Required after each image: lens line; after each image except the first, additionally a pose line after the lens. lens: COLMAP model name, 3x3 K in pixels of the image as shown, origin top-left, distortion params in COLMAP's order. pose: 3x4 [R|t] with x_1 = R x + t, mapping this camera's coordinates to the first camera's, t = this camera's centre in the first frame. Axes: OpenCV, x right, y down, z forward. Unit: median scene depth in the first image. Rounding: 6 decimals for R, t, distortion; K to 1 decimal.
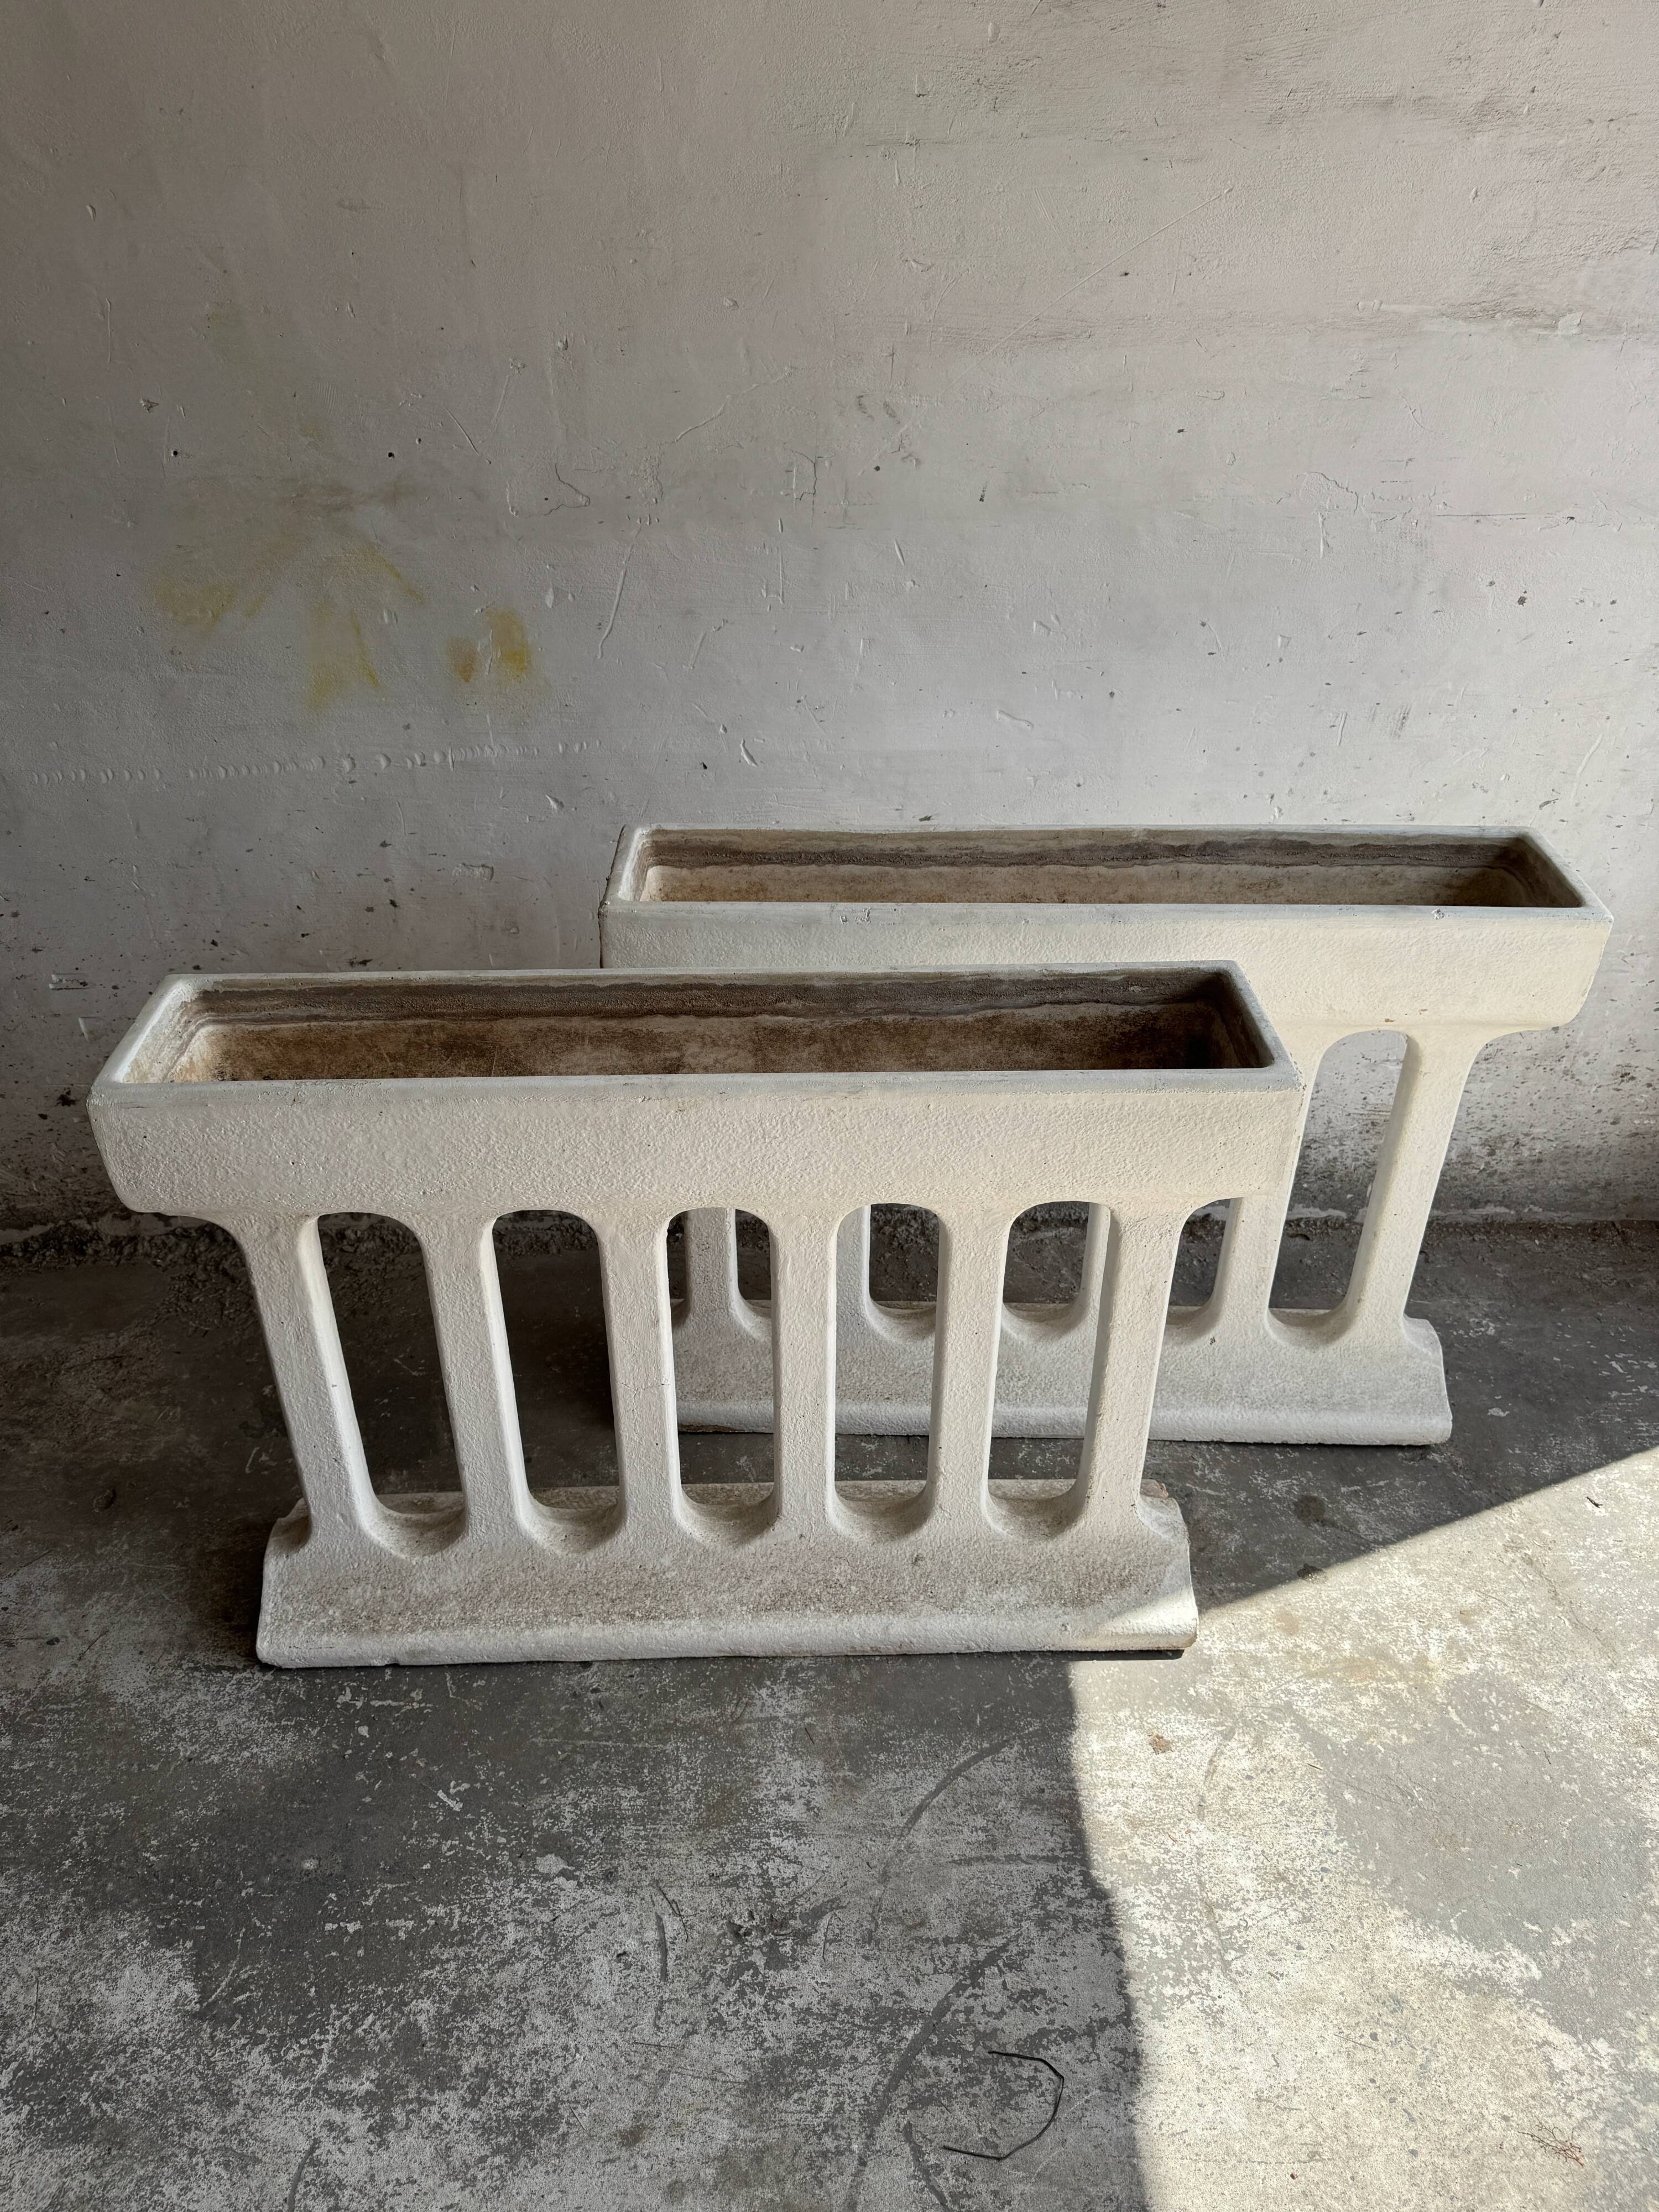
lens RADIAL K [[1580.4, 0, 826.2], [0, 1580.4, 1099.9], [0, 0, 1]] dist [0.113130, -0.228788]
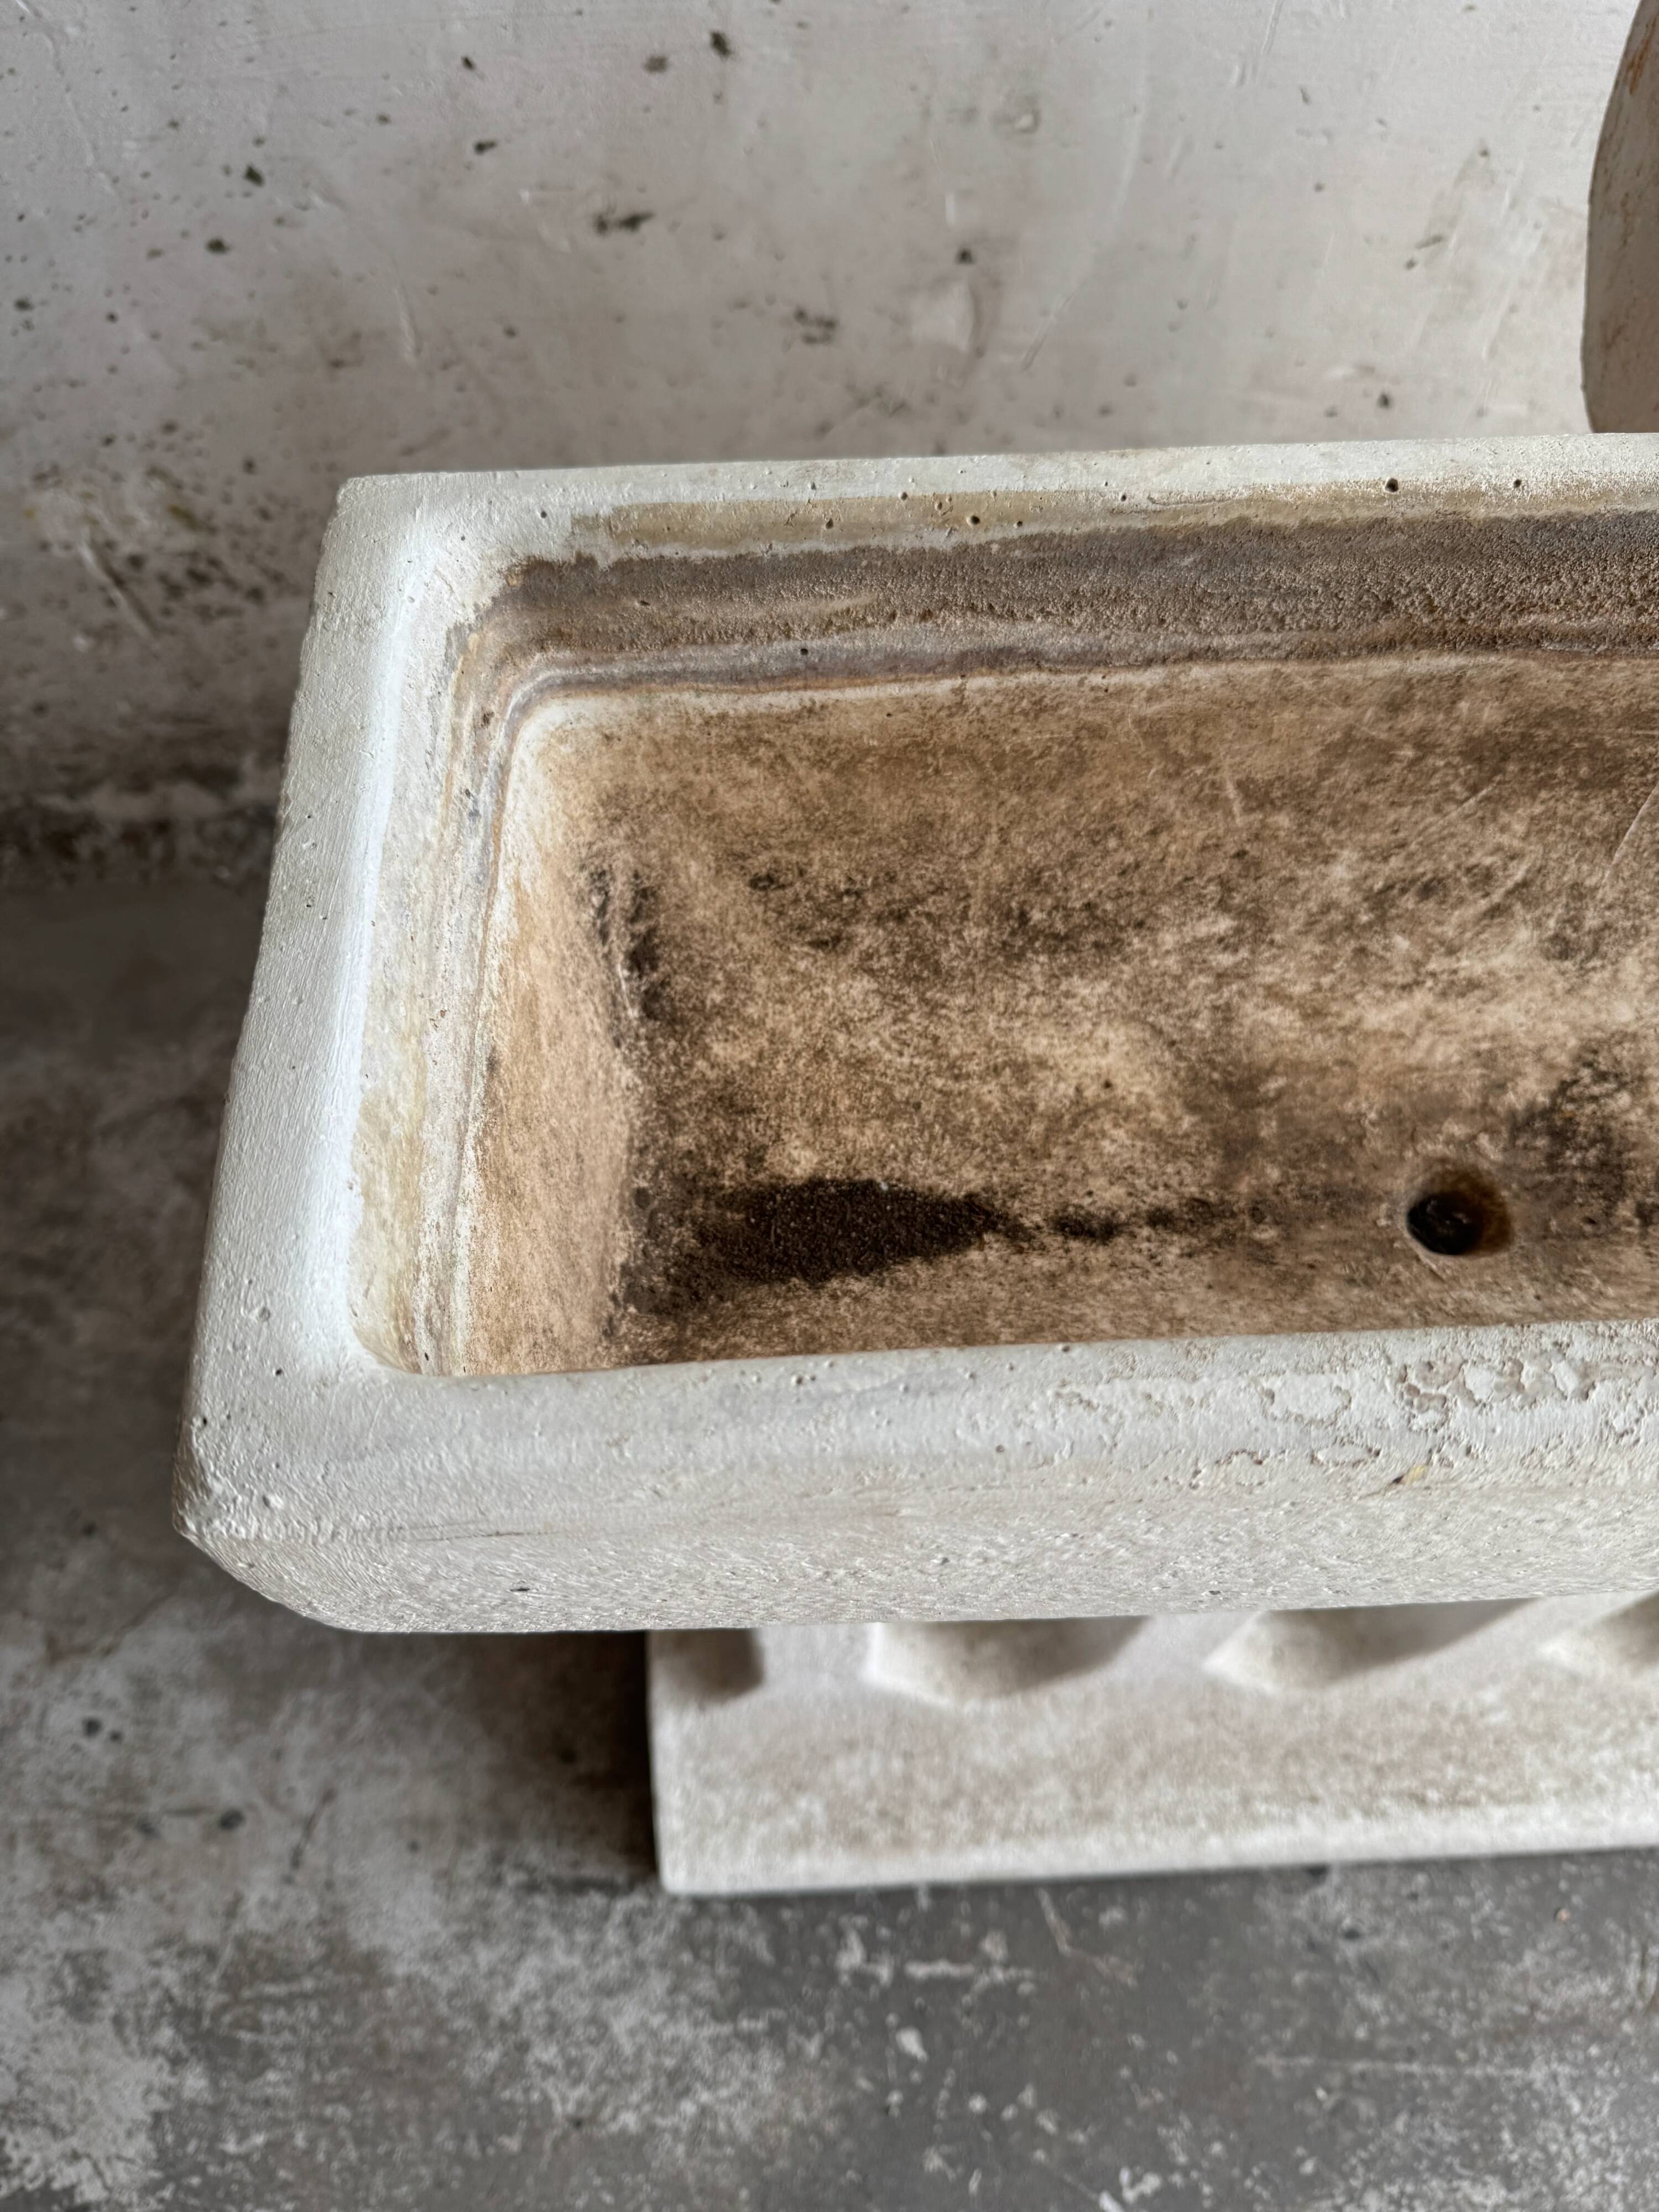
lens RADIAL K [[1616.3, 0, 832.6], [0, 1616.3, 1121.7], [0, 0, 1]] dist [-0.016172, -0.004406]
pose [[0.999808, -0.017024, 0.009735, -0.301019], [0.010652, 0.888238, 0.459260, -0.085482], [-0.016466, -0.459068, 0.888249, 0.662592]]
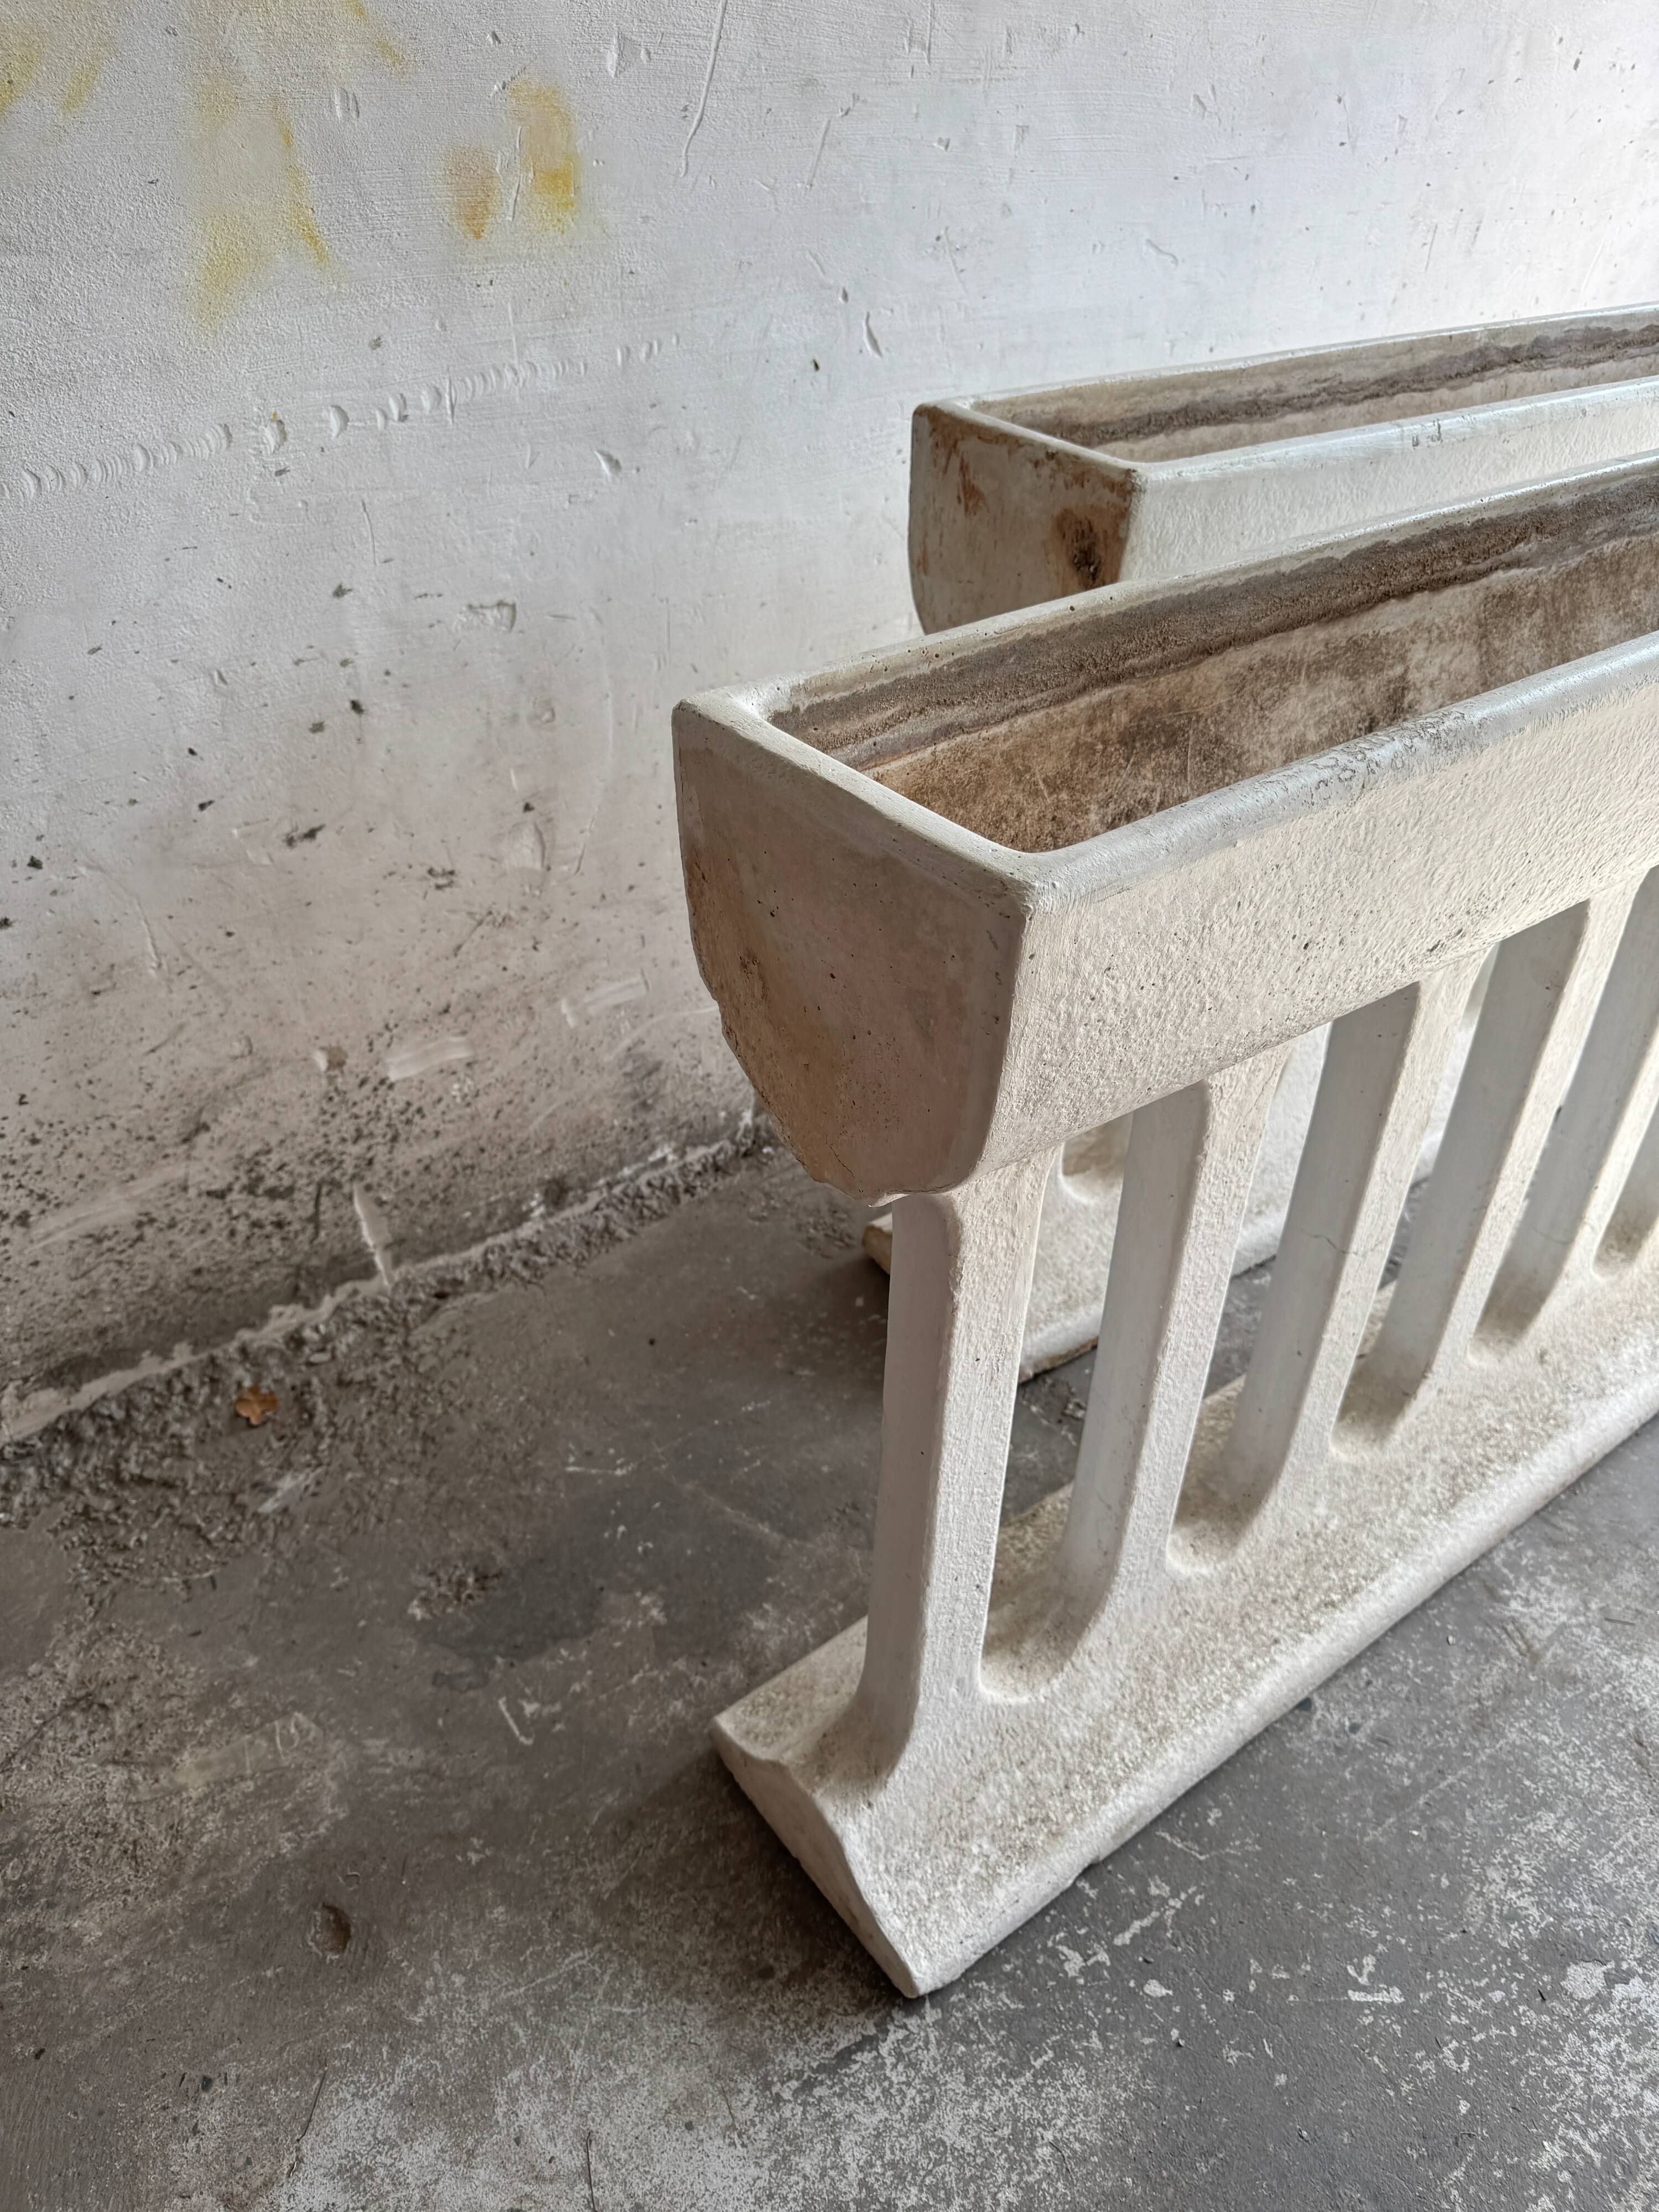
lens RADIAL K [[1598.4, 0, 829.5], [0, 1598.4, 1106.0], [0, 0, 1]] dist [-0.001969, -0.007162]
pose [[0.812235, -0.328035, 0.482357, -0.535699], [0.306250, 0.943575, 0.126002, -0.014023], [-0.496473, 0.045378, 0.866865, 0.525005]]
